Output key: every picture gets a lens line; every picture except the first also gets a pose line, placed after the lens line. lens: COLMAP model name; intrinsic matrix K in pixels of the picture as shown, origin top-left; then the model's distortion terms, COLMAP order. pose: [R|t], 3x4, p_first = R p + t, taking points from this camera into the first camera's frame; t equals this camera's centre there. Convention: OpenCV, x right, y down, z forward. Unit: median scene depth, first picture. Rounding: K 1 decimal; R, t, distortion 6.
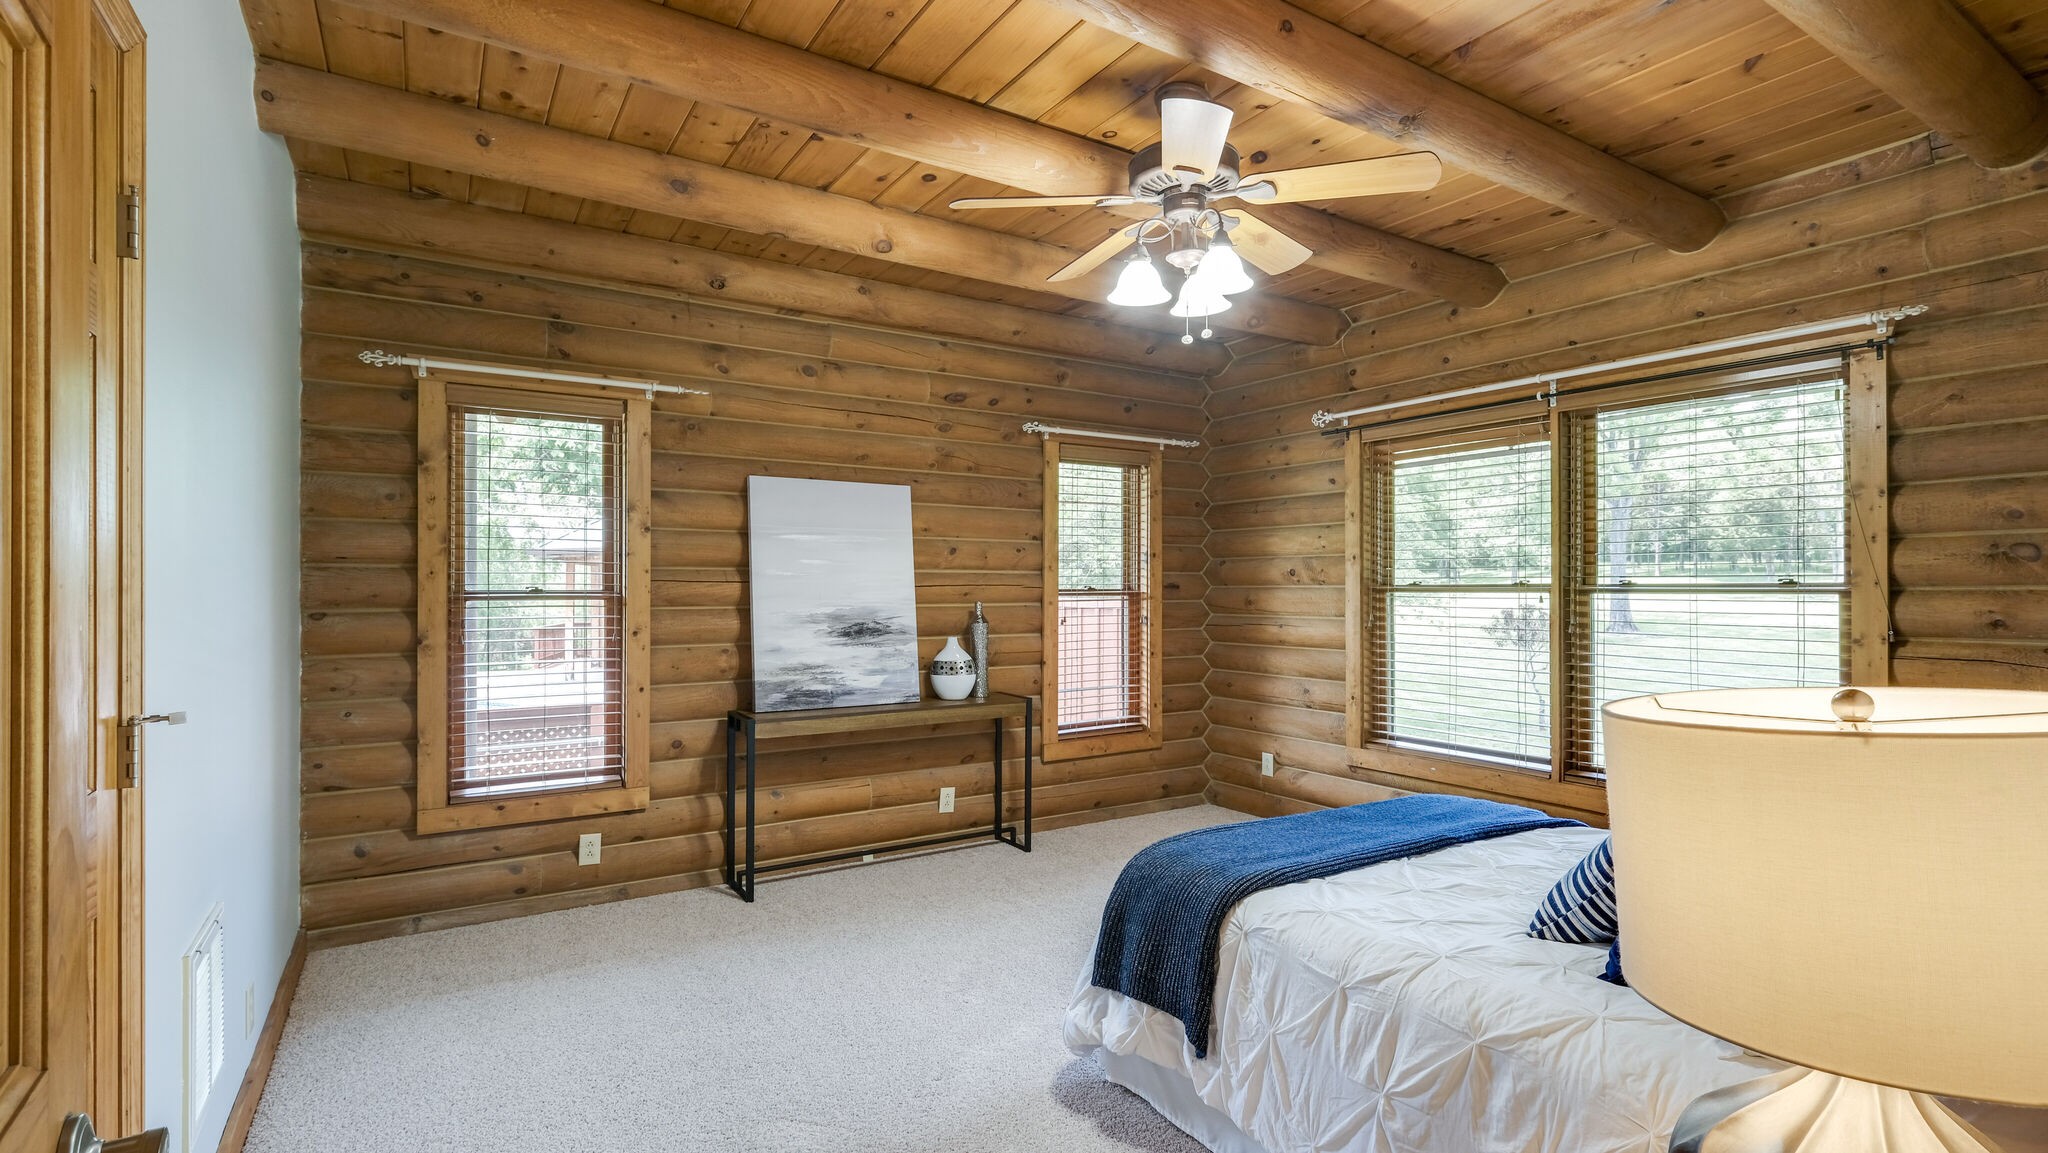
lens RADIAL K [[955.1, 0, 1024.7], [0, 955.1, 573.8], [0, 0, 1]] dist [0.000242, 0.000746]
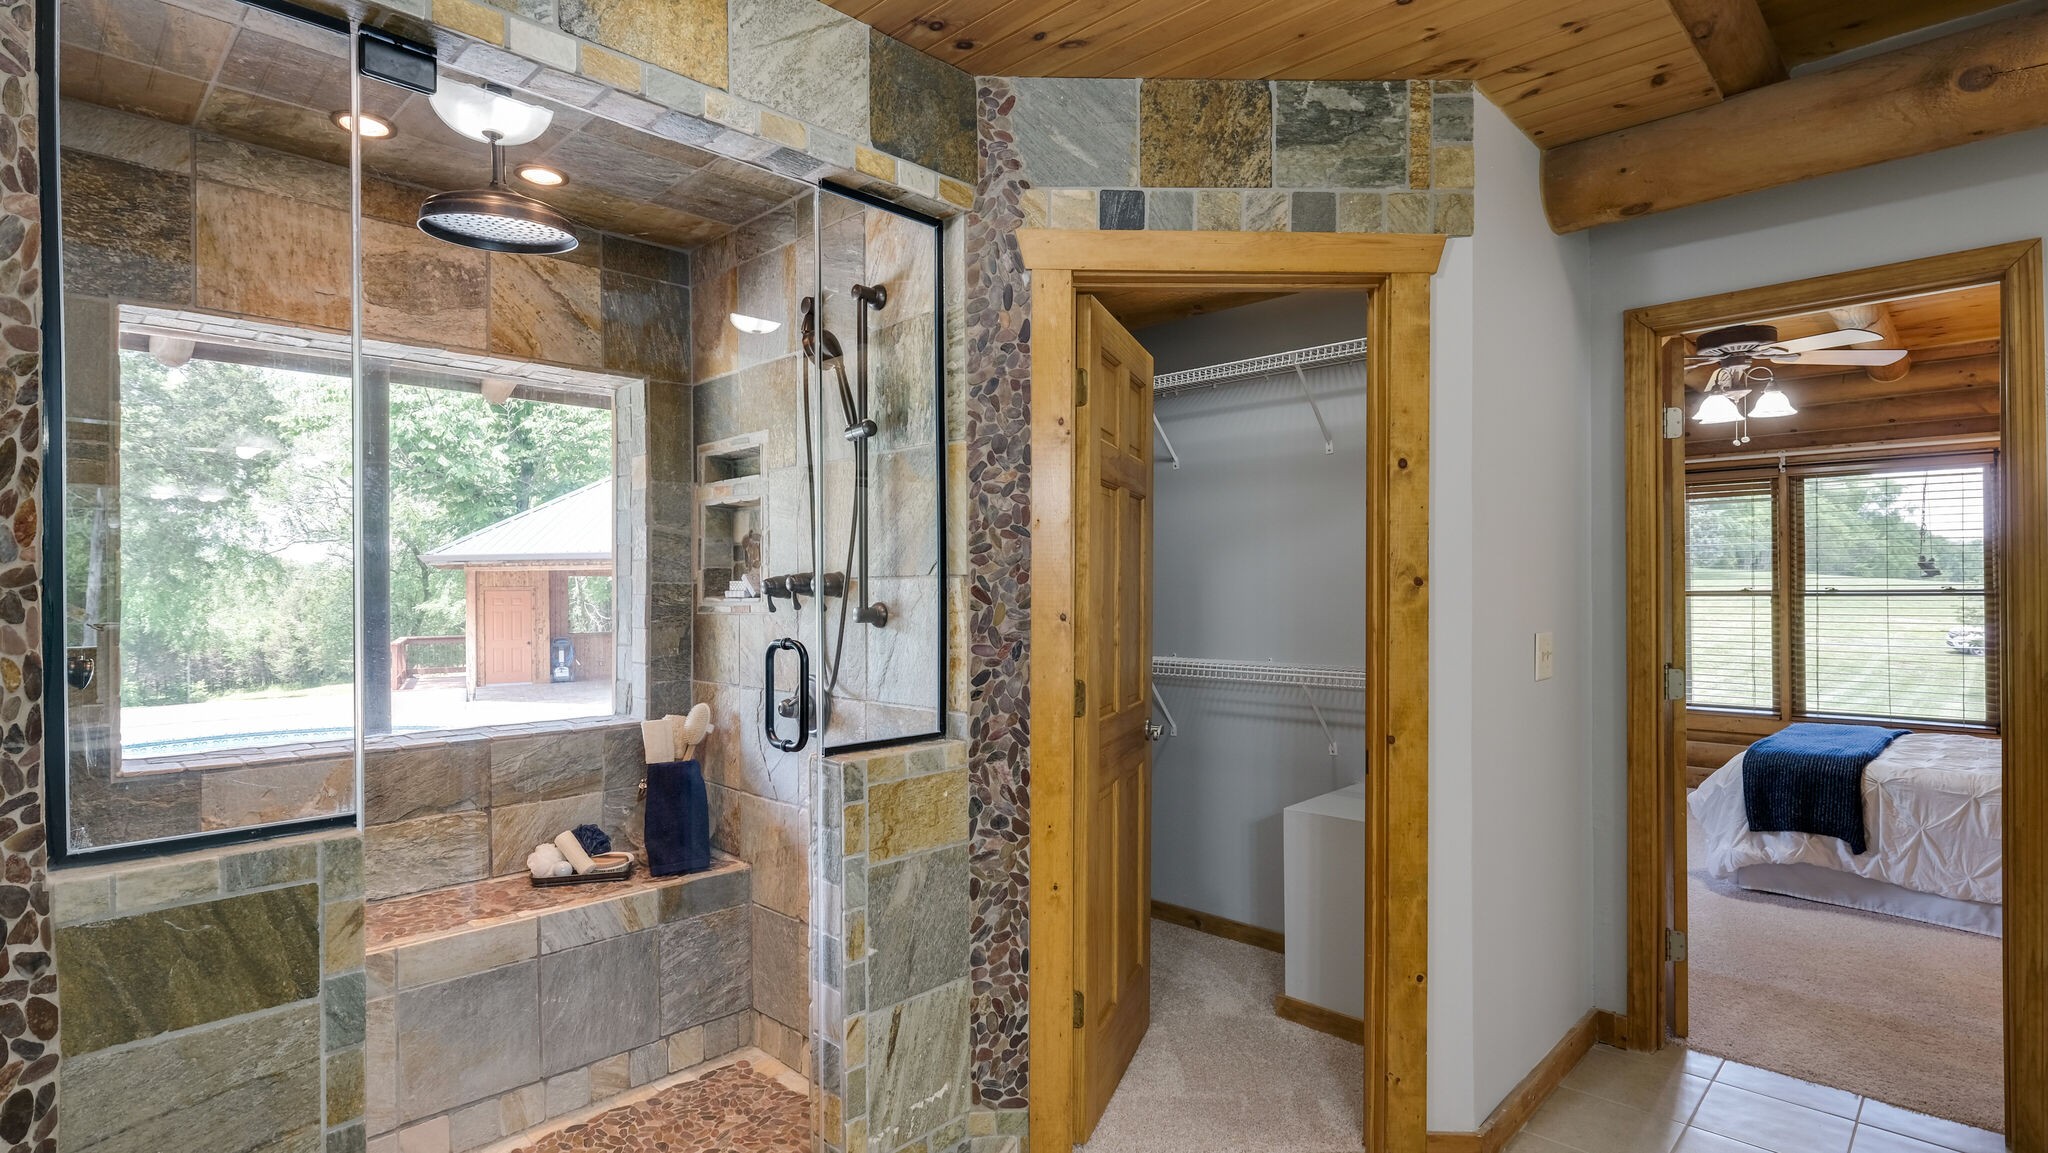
lens RADIAL K [[955.1, 0, 1094.7], [0, 955.1, 598.9], [0, 0, 1]] dist [0.000242, 0.000746]
pose [[0.970380, -0.005523, 0.241522, -1.443996], [0.002819, 0.999929, 0.011540, 0.004715], [-0.241569, -0.010518, 0.970327, -0.339408]]
